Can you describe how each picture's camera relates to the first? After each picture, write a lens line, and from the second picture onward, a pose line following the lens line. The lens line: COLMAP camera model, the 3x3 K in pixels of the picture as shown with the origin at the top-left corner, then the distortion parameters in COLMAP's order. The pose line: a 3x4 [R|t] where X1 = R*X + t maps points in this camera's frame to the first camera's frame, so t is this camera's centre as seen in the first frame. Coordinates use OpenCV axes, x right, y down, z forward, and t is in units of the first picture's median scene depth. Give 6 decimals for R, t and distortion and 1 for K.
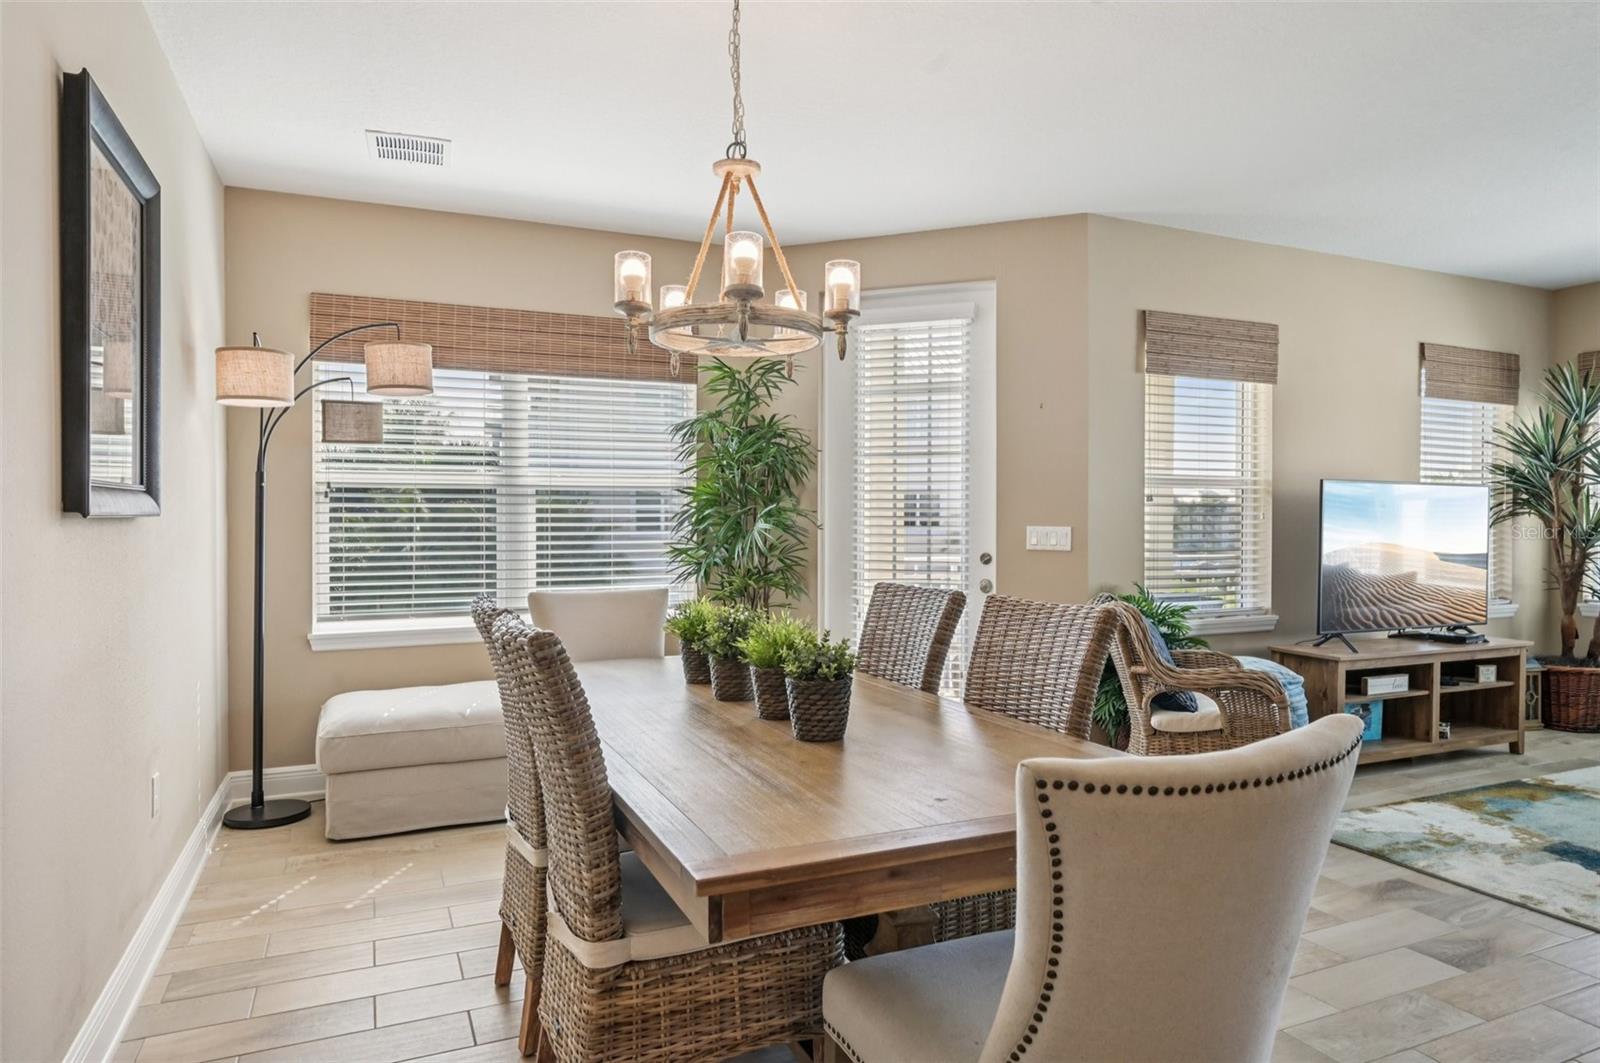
lens RADIAL K [[984.0, 0, 798.2], [0, 984.0, 532.7], [0, 0, 1]] dist [-0.004388, 0.002163]
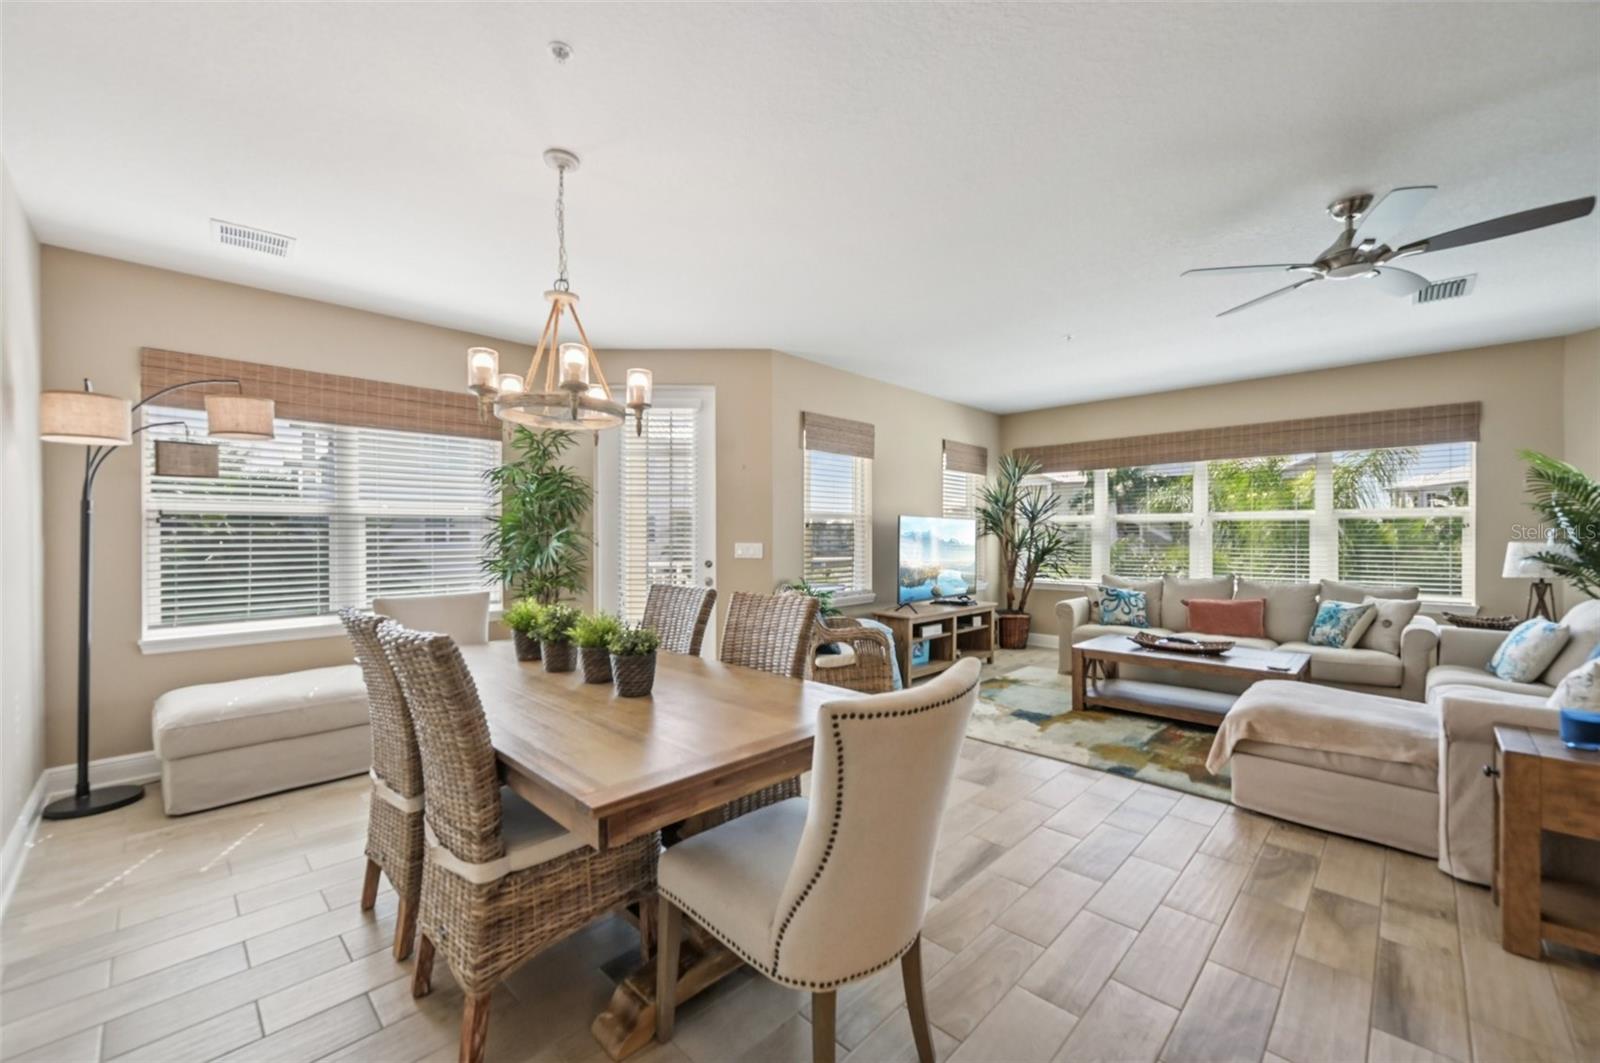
lens RADIAL K [[639.2, 0, 806.8], [0, 639.2, 539.0], [0, 0, 1]] dist [-0.005605, 0.001914]
pose [[0.928045, -0.004264, 0.372444, -0.053416], [0.006373, 0.999970, -0.004431, -0.009820], [-0.372414, 0.006486, 0.928044, 0.009073]]
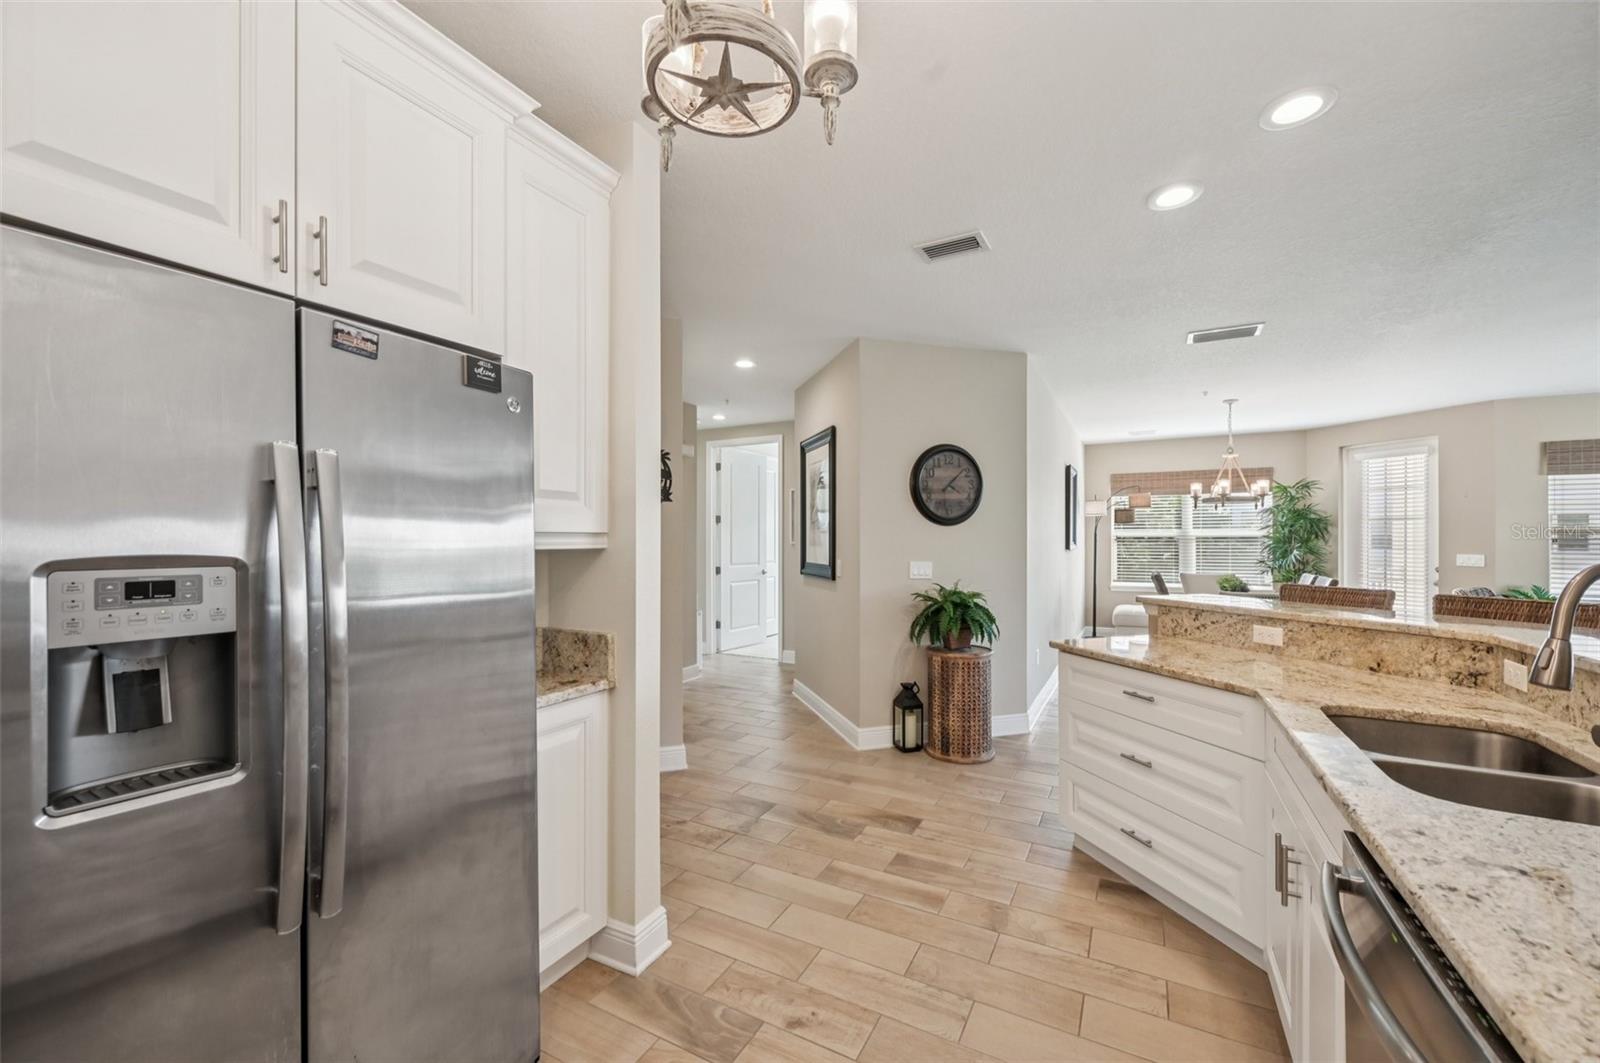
lens RADIAL K [[639.2, 0, 799.9], [0, 639.2, 539.4], [0, 0, 1]] dist [-0.005605, 0.001914]
pose [[0.615746, 0.000305, -0.787945, 0.554945], [-0.010836, 0.999909, -0.008081, -0.015400], [0.787870, 0.013514, 0.615693, -1.154978]]
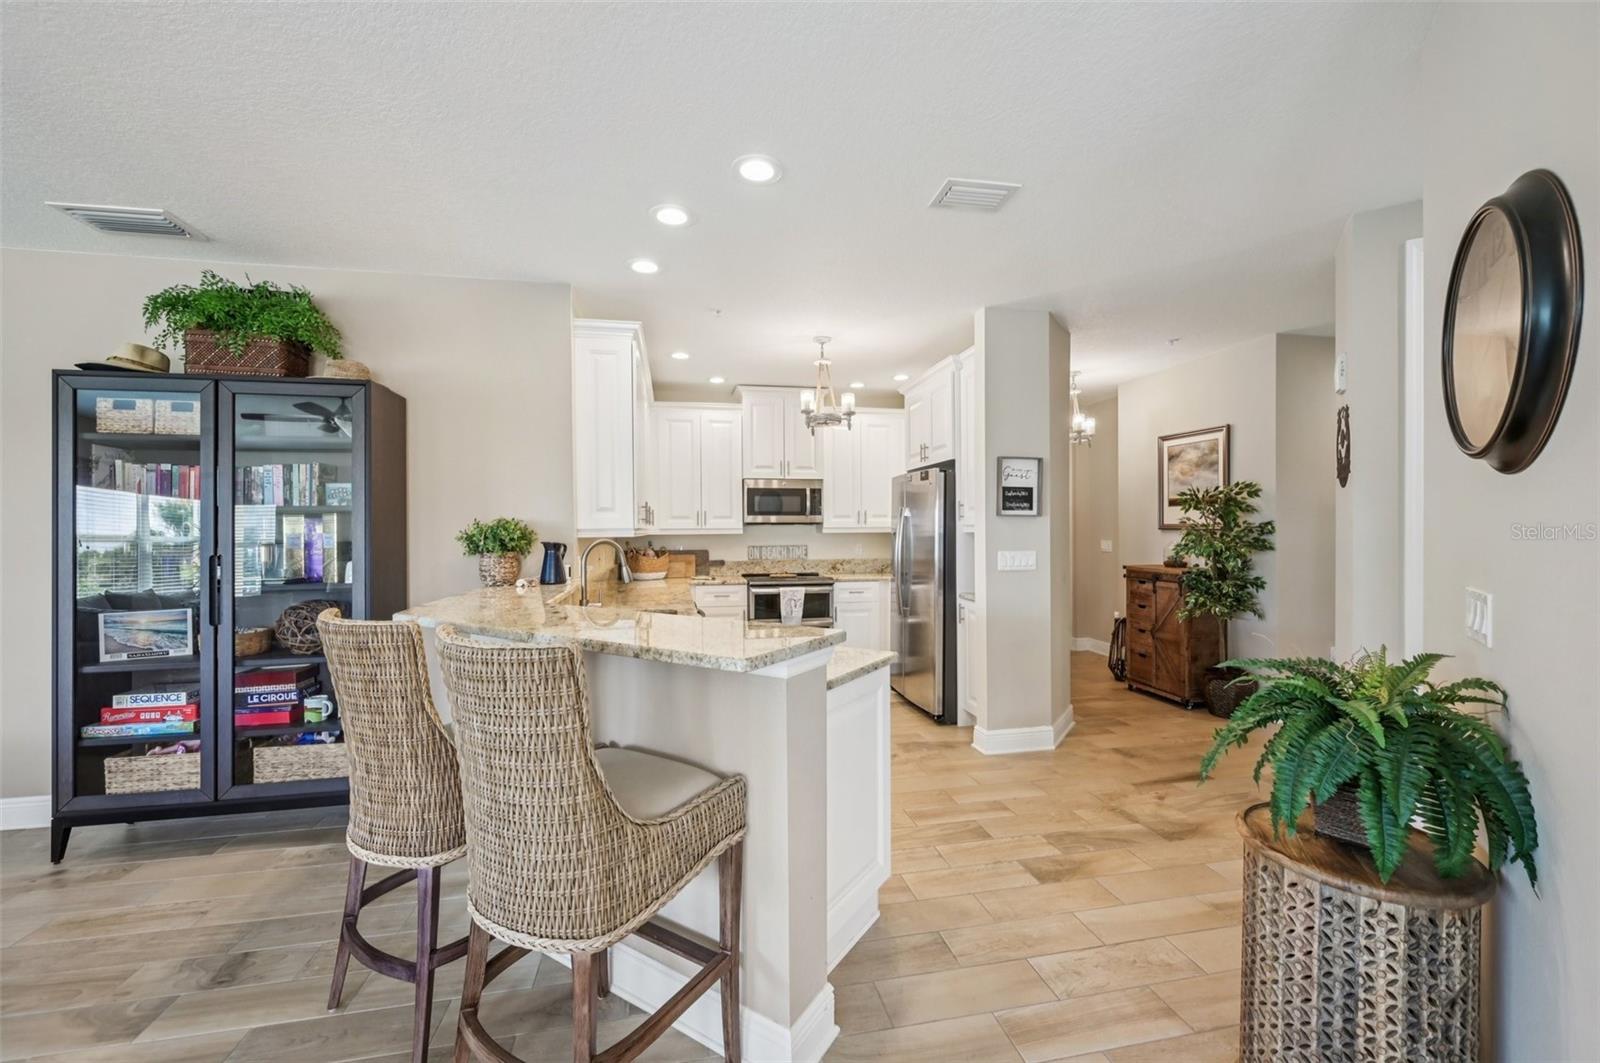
lens RADIAL K [[639.2, 0, 794.3], [0, 639.2, 533.9], [0, 0, 1]] dist [-0.005605, 0.001914]
pose [[-0.975124, 0.001002, 0.221658, 0.109178], [0.005629, 0.999779, 0.020245, -0.035263], [-0.221589, 0.020989, -0.974914, 0.160567]]
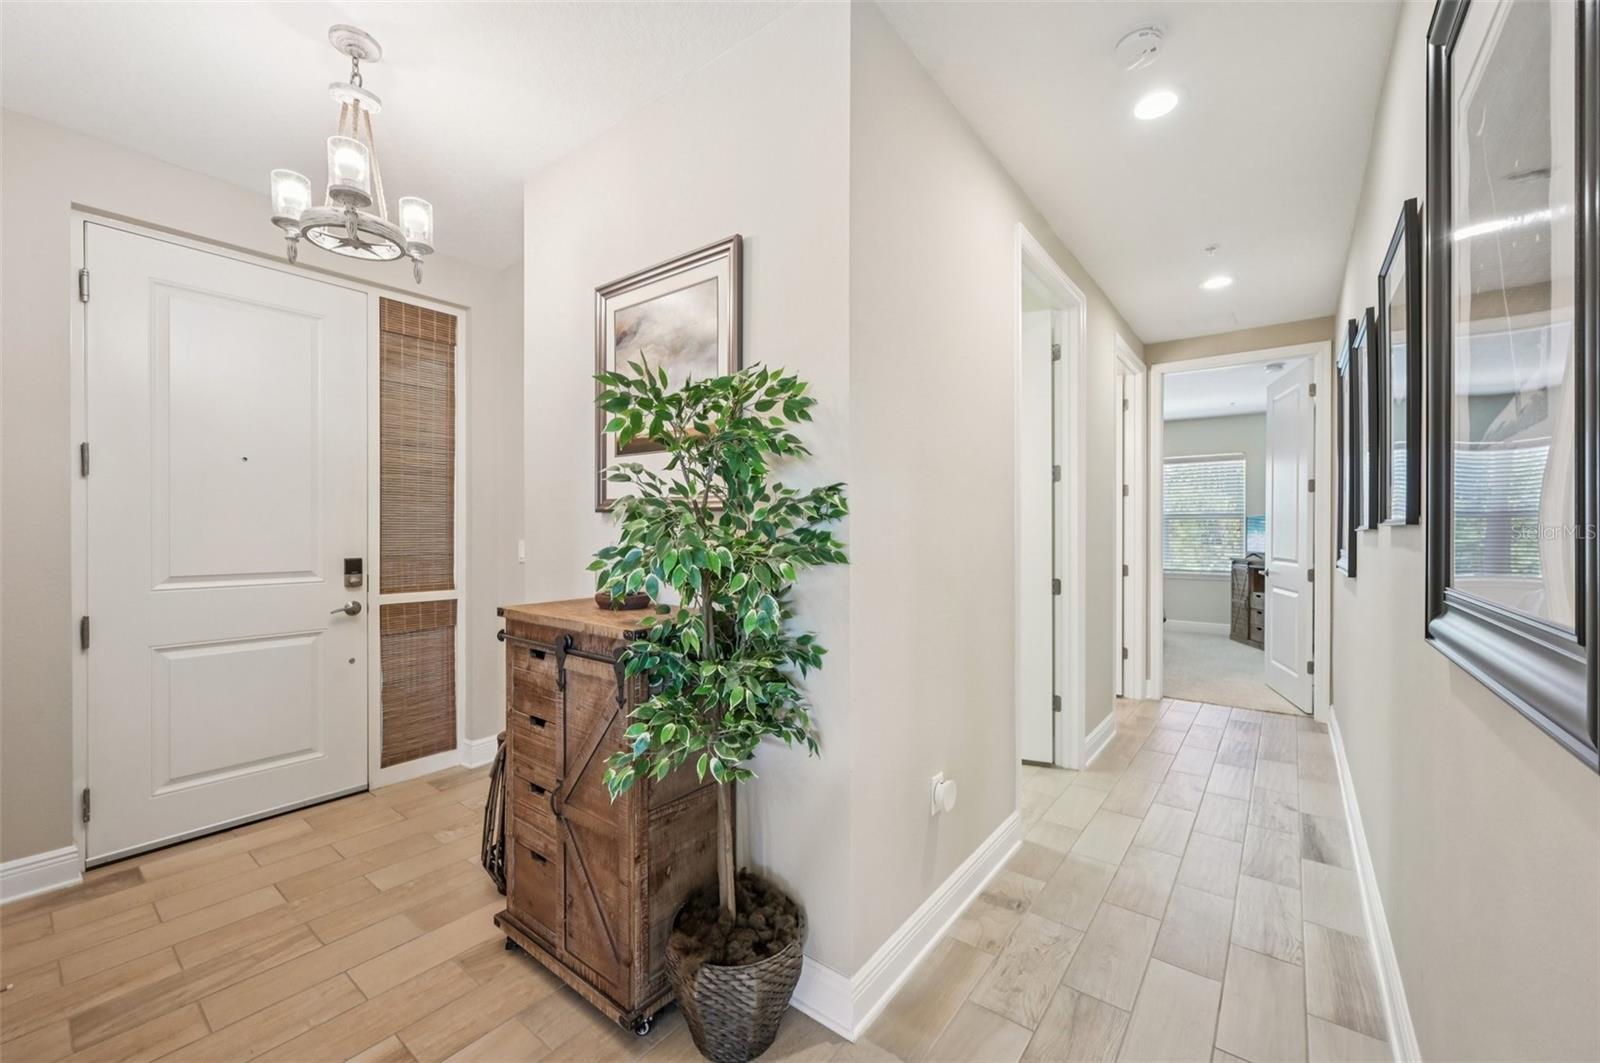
lens RADIAL K [[639.2, 0, 805.8], [0, 639.2, 536.1], [0, 0, 1]] dist [-0.005605, 0.001914]
pose [[-0.877116, -0.001733, -0.480276, -0.266918], [-0.011802, 0.999769, 0.017947, -0.001574], [0.480134, 0.021410, -0.876934, -0.828082]]
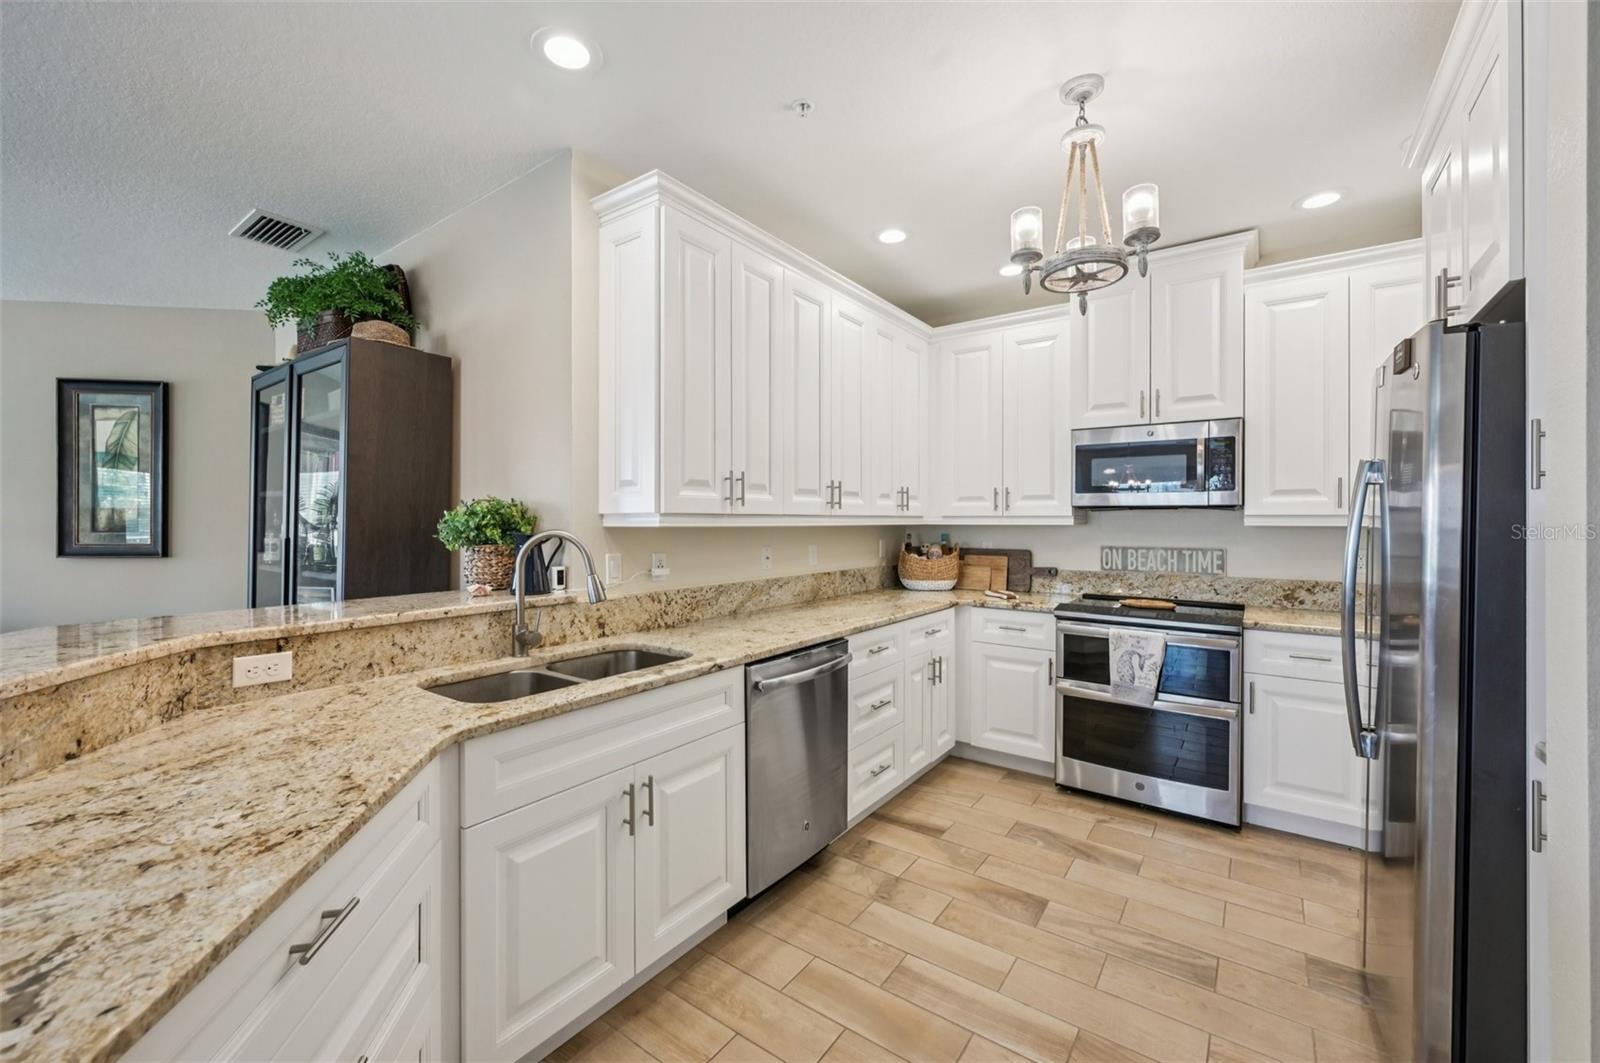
lens RADIAL K [[639.2, 0, 802.0], [0, 639.2, 521.2], [0, 0, 1]] dist [-0.005605, 0.001914]
pose [[-0.496003, -0.005998, 0.868300, -0.022703], [0.007715, 0.999906, 0.011314, -0.023518], [-0.868286, 0.012310, -0.495910, -0.552878]]
